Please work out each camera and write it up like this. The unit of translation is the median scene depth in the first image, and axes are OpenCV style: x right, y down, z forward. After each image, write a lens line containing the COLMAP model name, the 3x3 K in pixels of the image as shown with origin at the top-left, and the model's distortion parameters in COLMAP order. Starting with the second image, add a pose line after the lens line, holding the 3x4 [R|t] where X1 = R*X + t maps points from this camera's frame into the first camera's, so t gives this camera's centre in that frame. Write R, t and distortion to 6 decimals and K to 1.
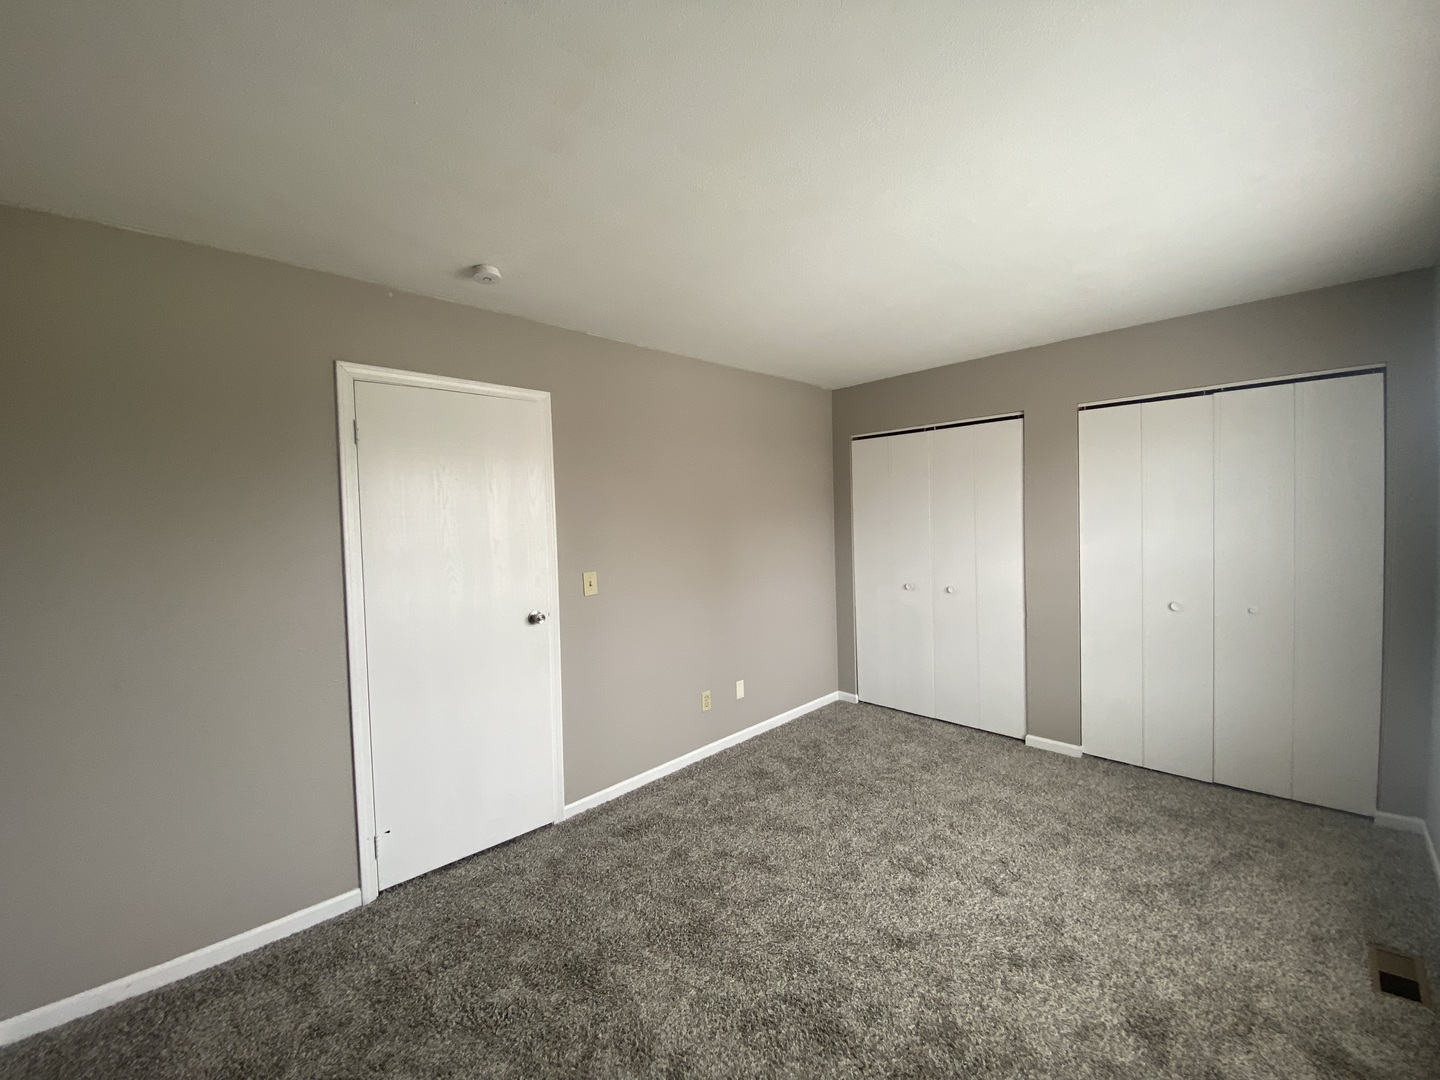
lens RADIAL K [[594.1, 0, 718.2], [0, 594.1, 532.0], [0, 0, 1]] dist [0.003729, -0.012062]
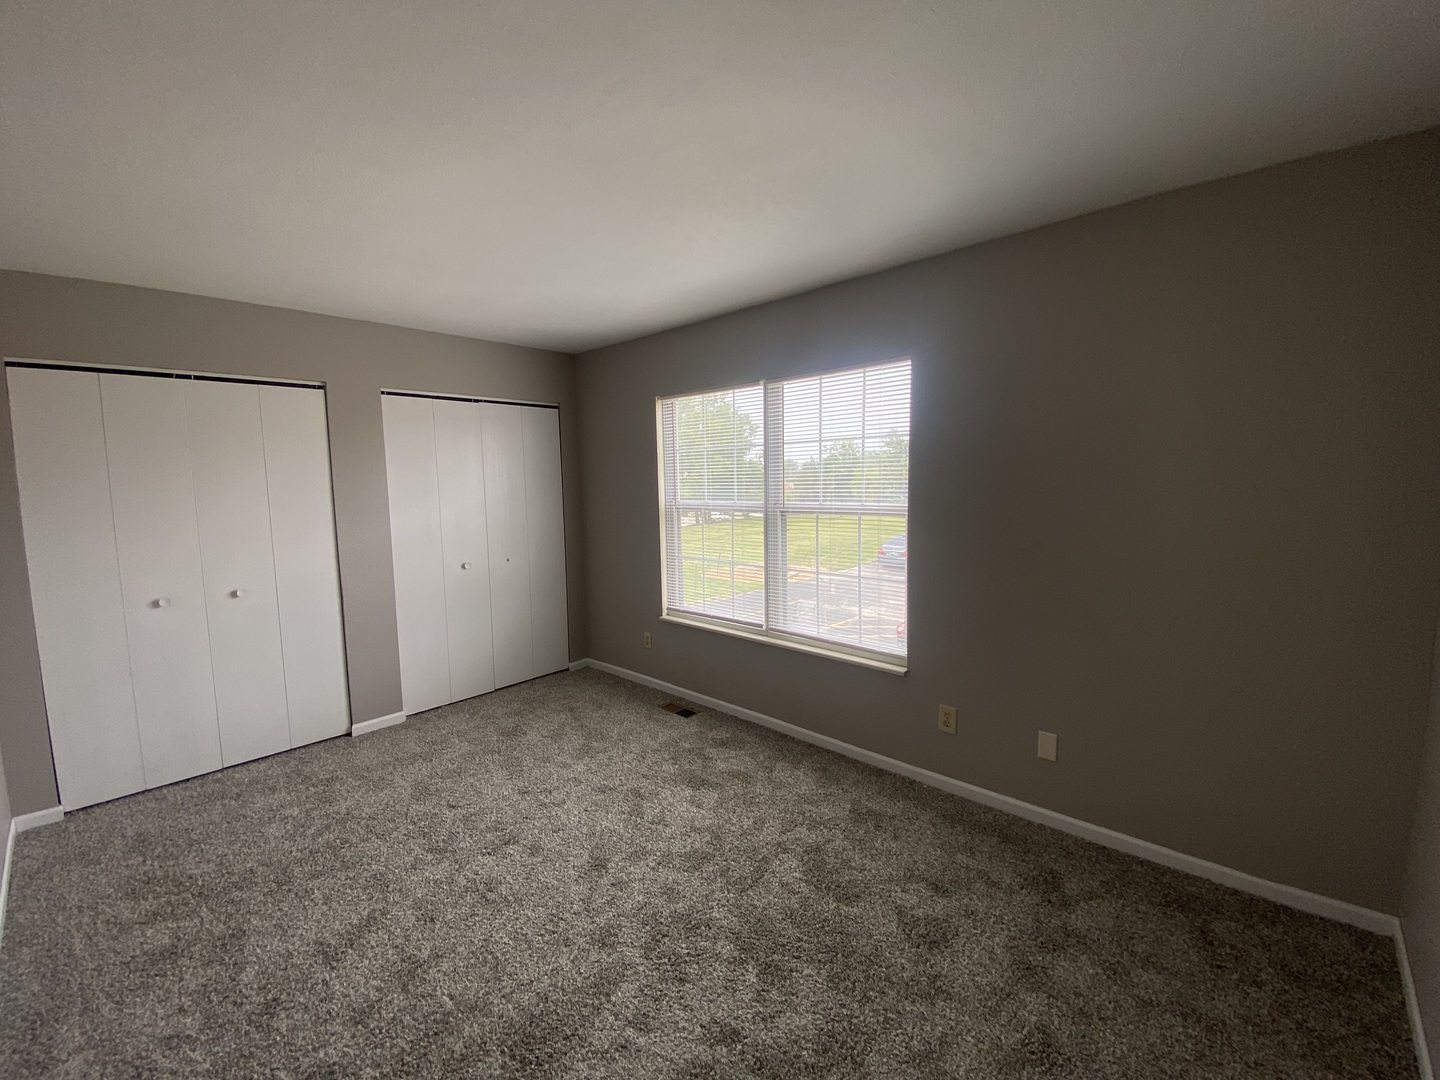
lens RADIAL K [[594.1, 0, 710.0], [0, 594.1, 540.3], [0, 0, 1]] dist [0.003729, -0.012062]
pose [[-0.045818, -0.074892, 0.996138, -0.513605], [0.051409, 0.995688, 0.077223, -0.000058], [-0.997626, 0.054749, -0.041771, 0.527461]]
